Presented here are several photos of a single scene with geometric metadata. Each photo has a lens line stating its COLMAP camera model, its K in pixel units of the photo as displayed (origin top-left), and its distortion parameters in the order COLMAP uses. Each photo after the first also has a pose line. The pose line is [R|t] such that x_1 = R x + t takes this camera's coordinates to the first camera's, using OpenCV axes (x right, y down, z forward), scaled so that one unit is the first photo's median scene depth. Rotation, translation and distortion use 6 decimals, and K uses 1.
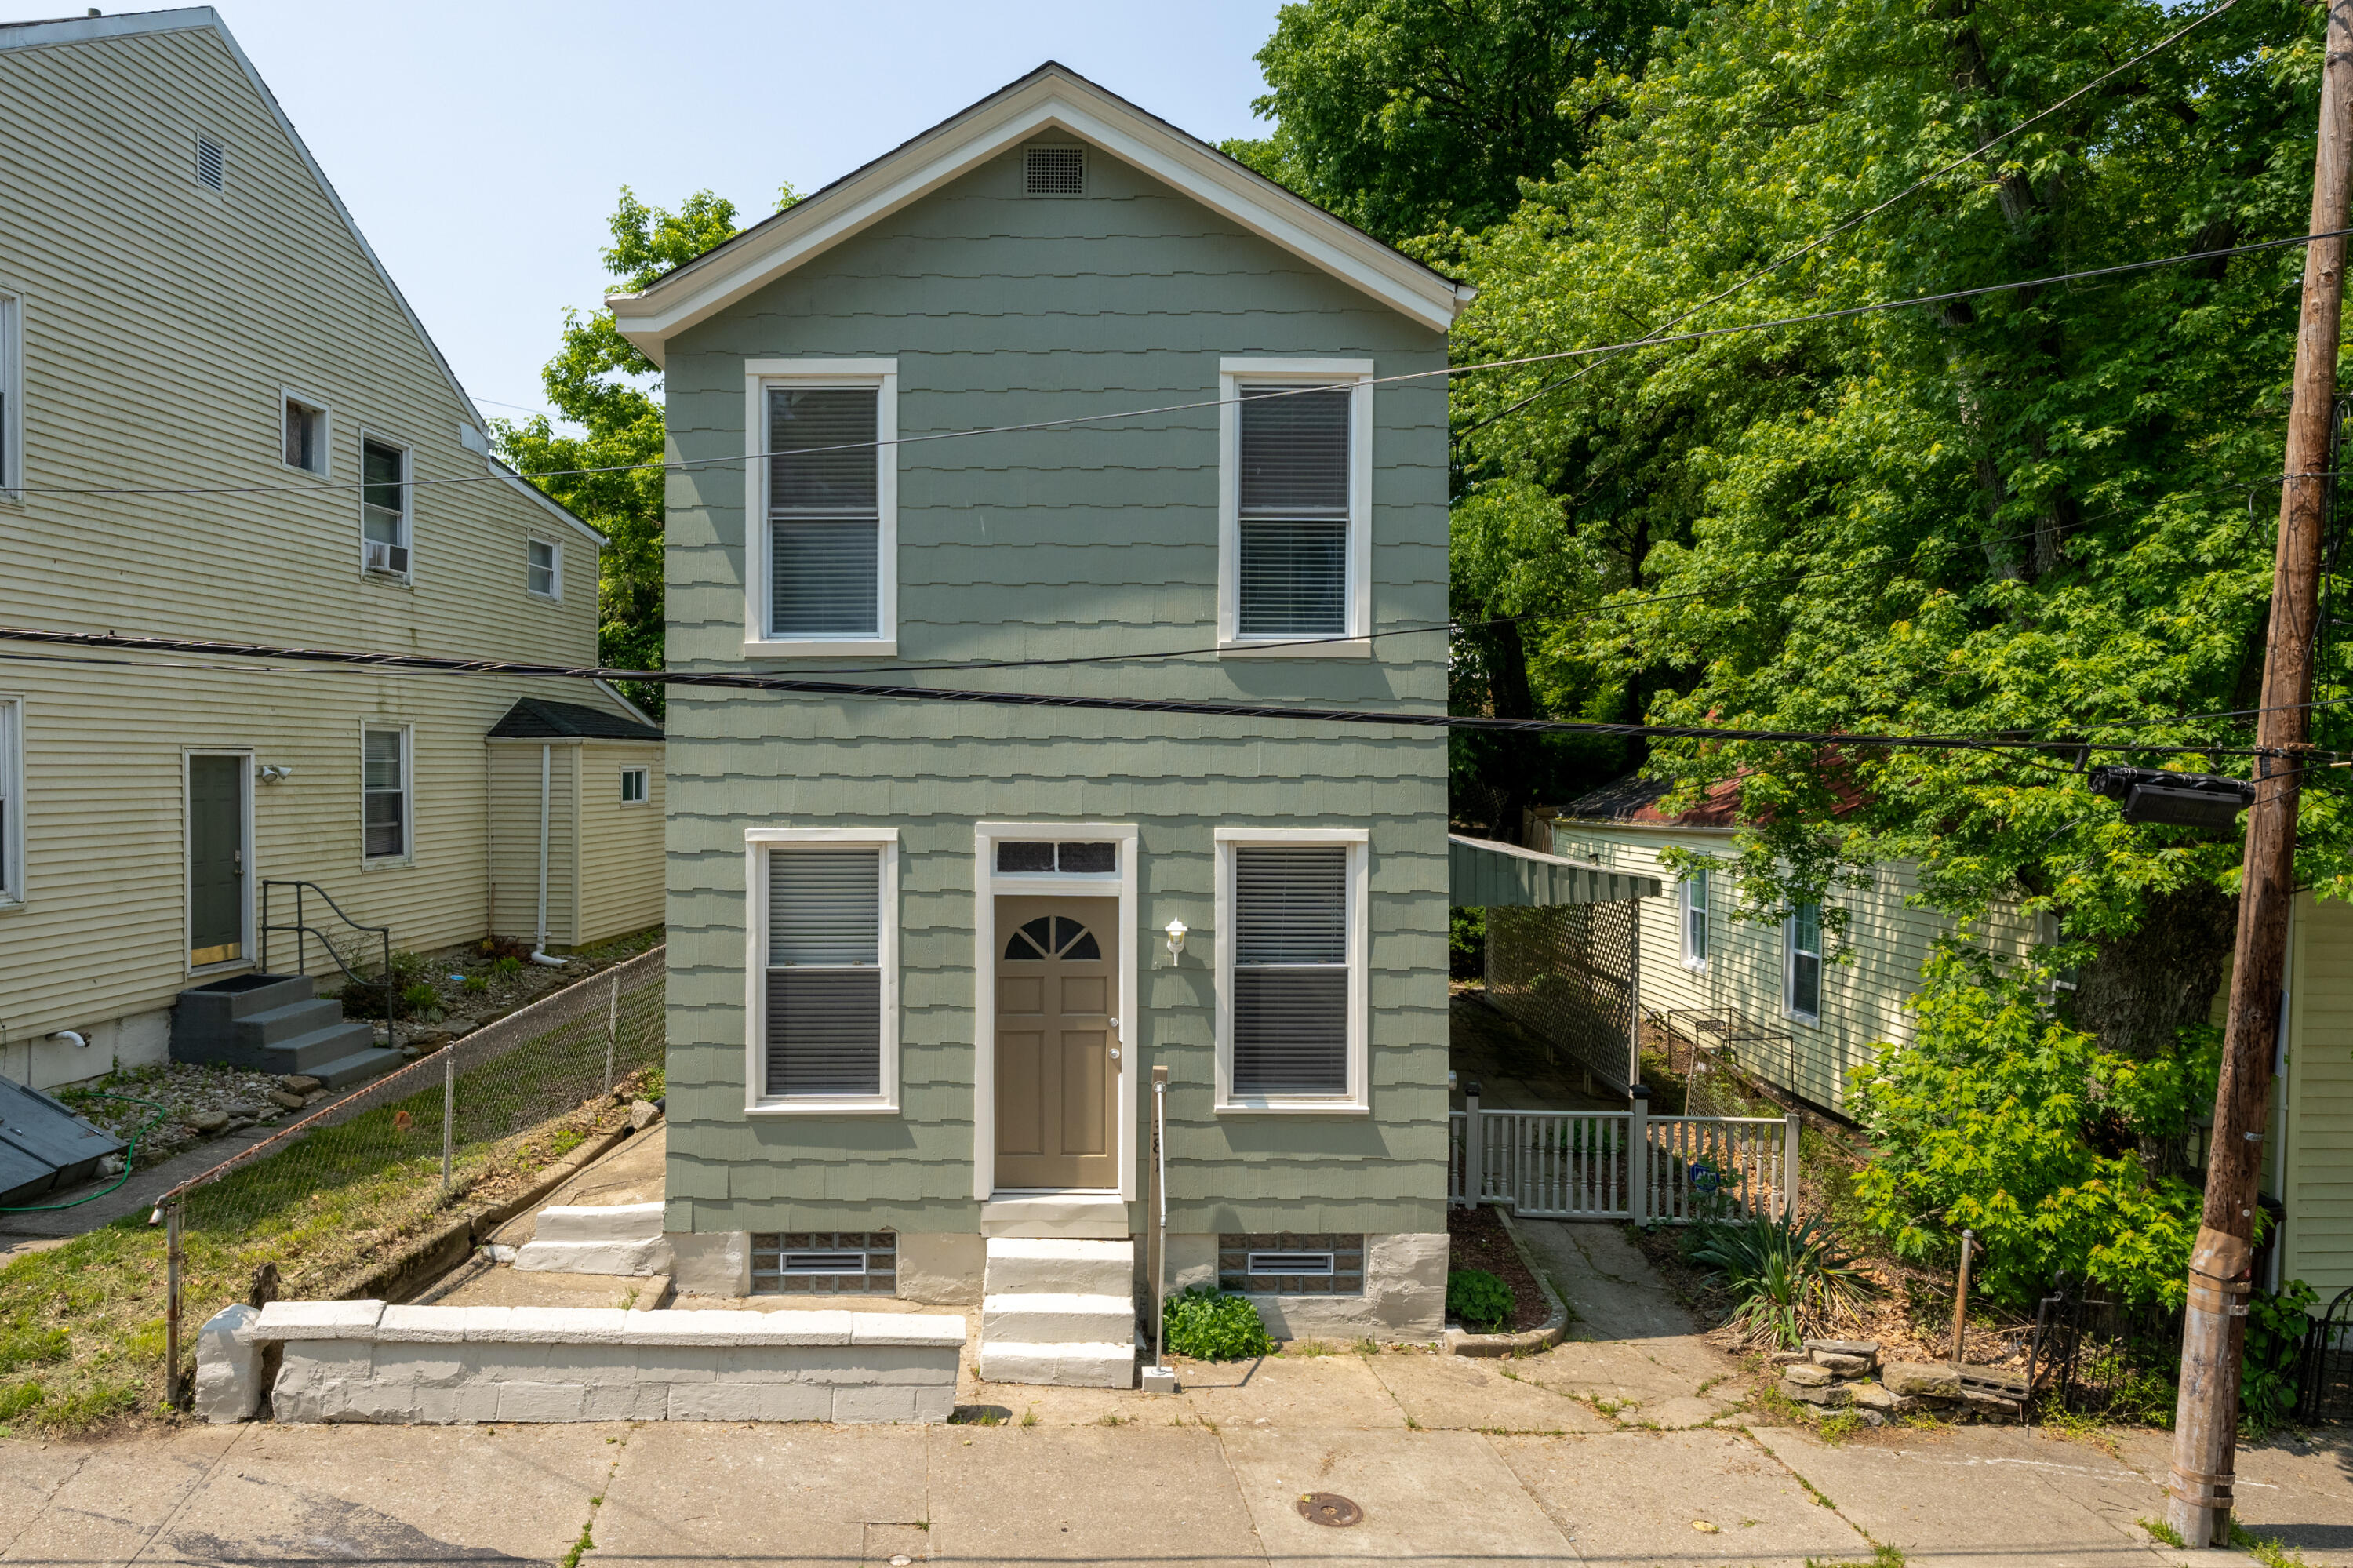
lens RADIAL K [[1455.3, 0, 926.2], [0, 1455.3, 782.9], [0, 0, 1]] dist [0.000939, -0.000265]
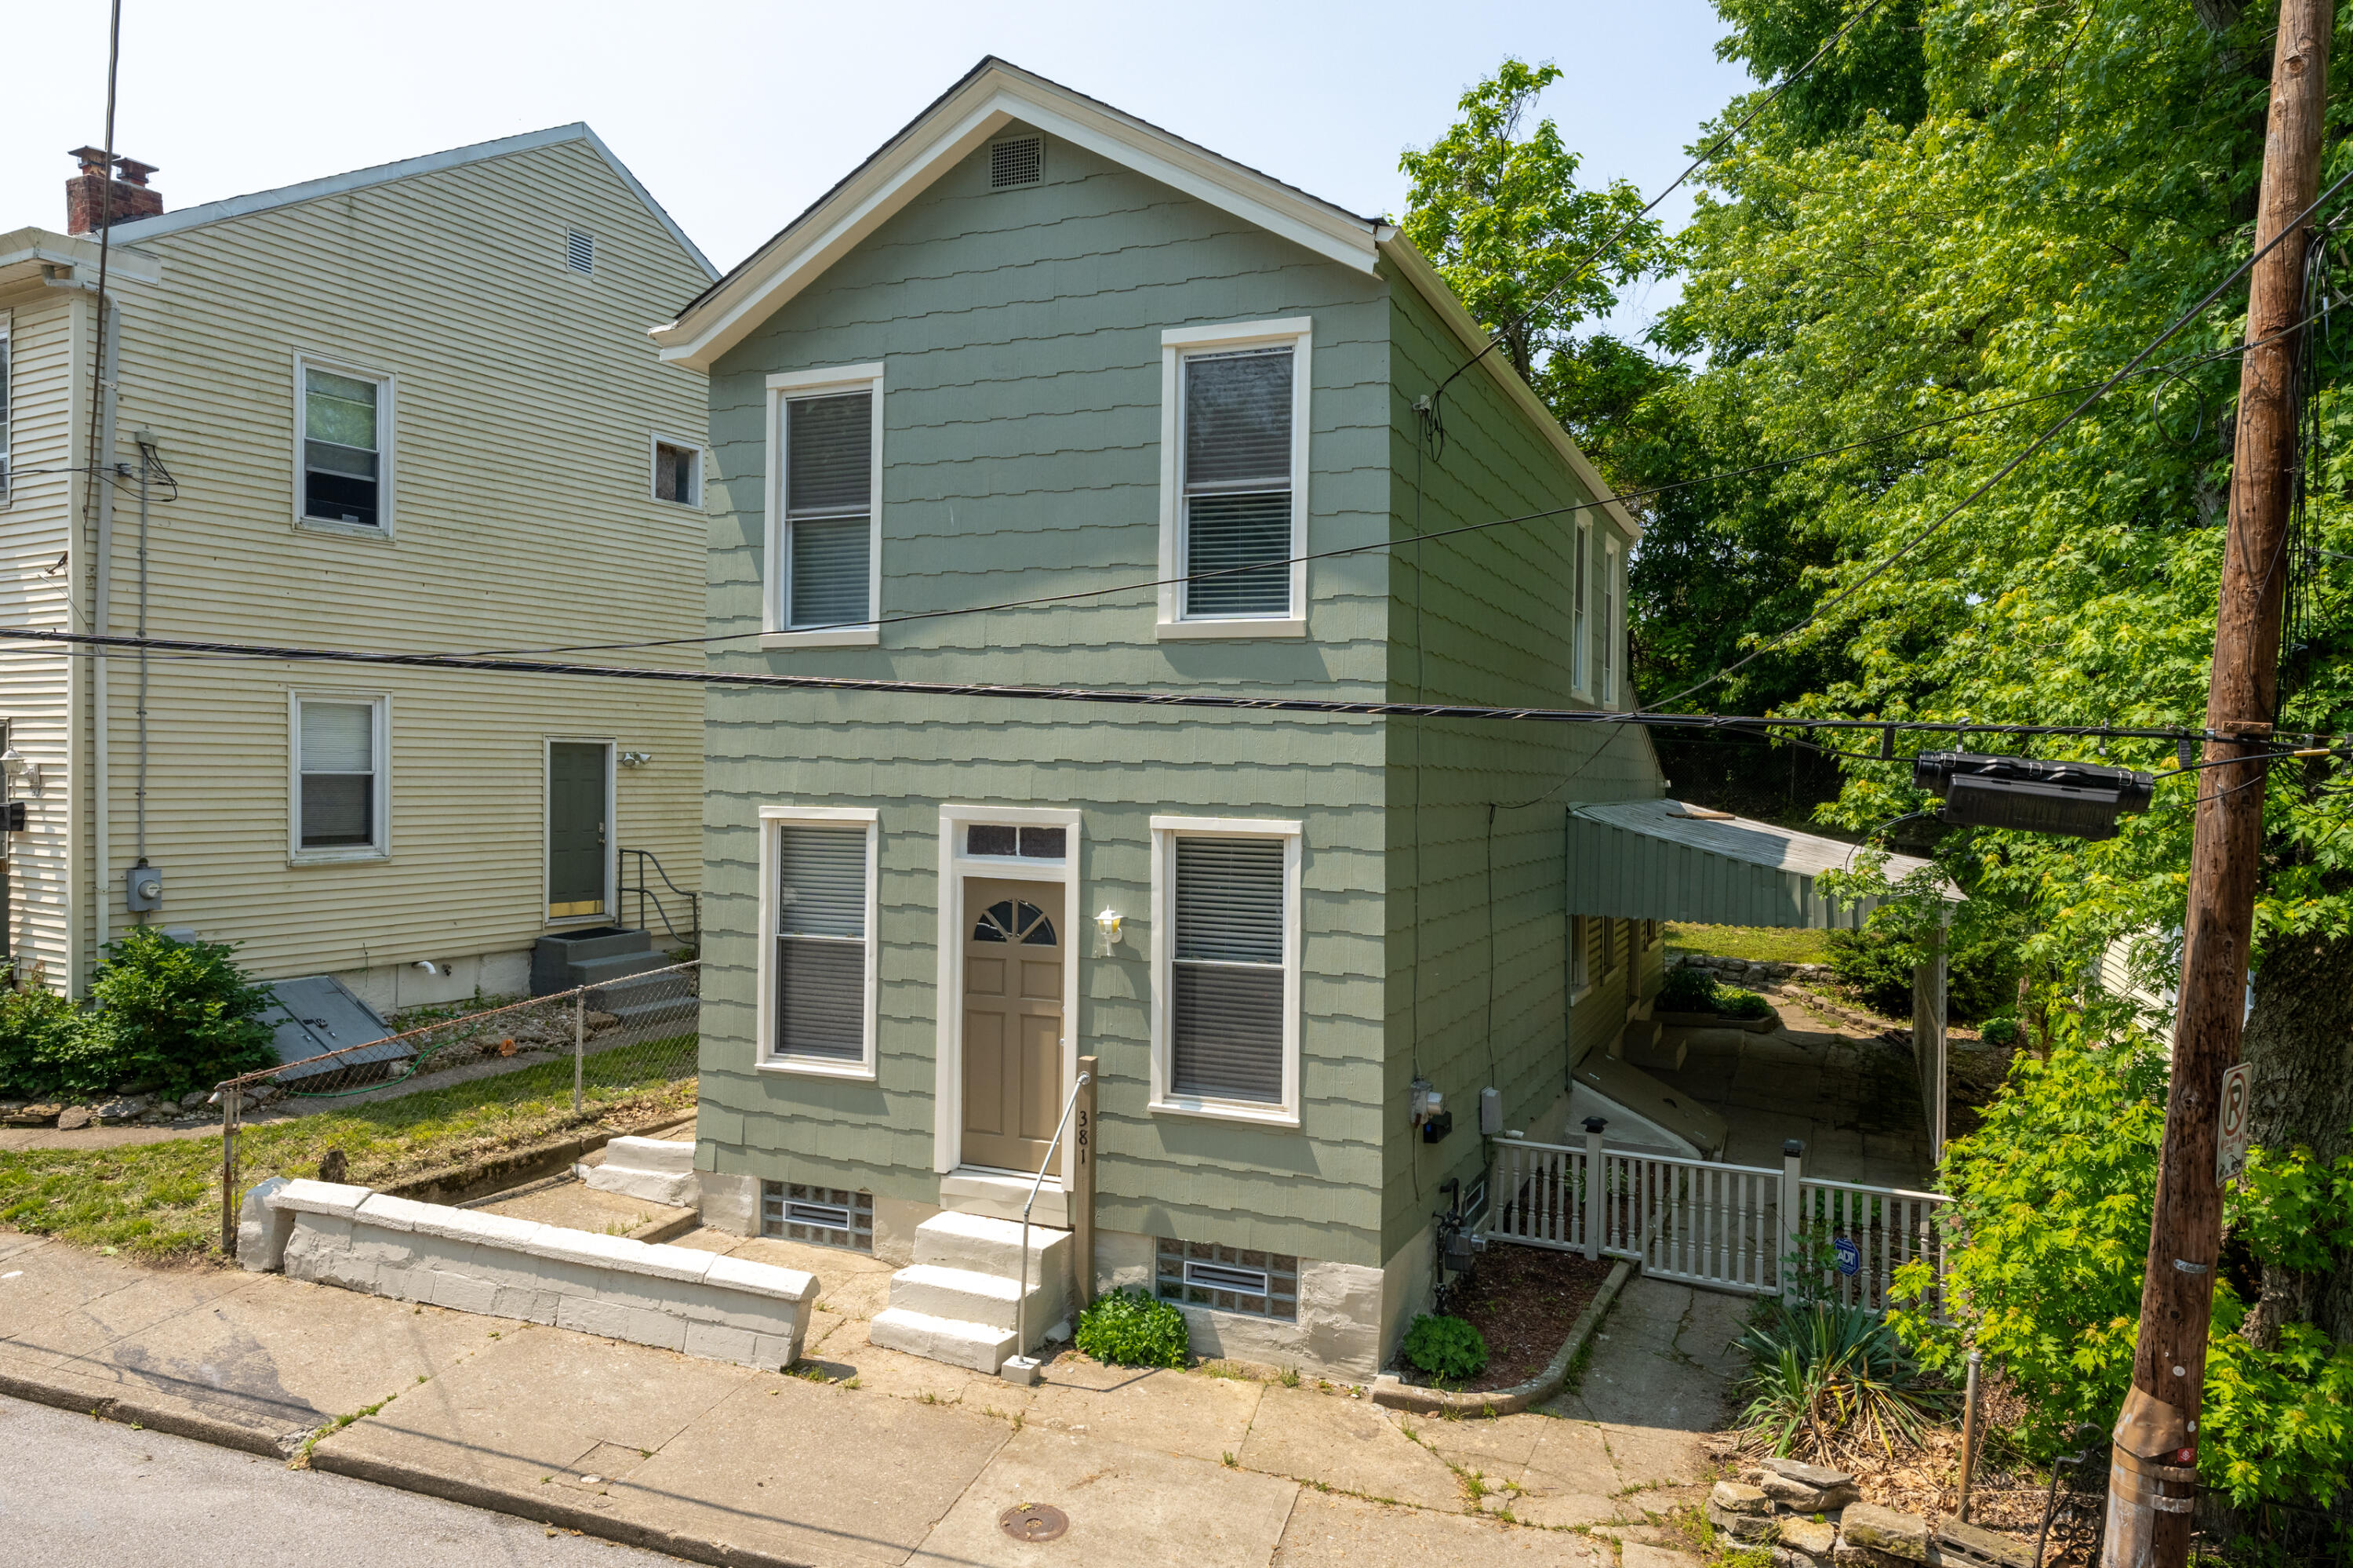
lens RADIAL K [[1401.5, 0, 1138.6], [0, 1401.5, 778.8], [0, 0, 1]] dist [0.000673, 0.000737]
pose [[0.933226, 0.015834, -0.358941, 0.521677], [-0.018720, 0.999814, -0.004566, 0.010761], [0.358802, 0.010980, 0.933349, 0.124995]]
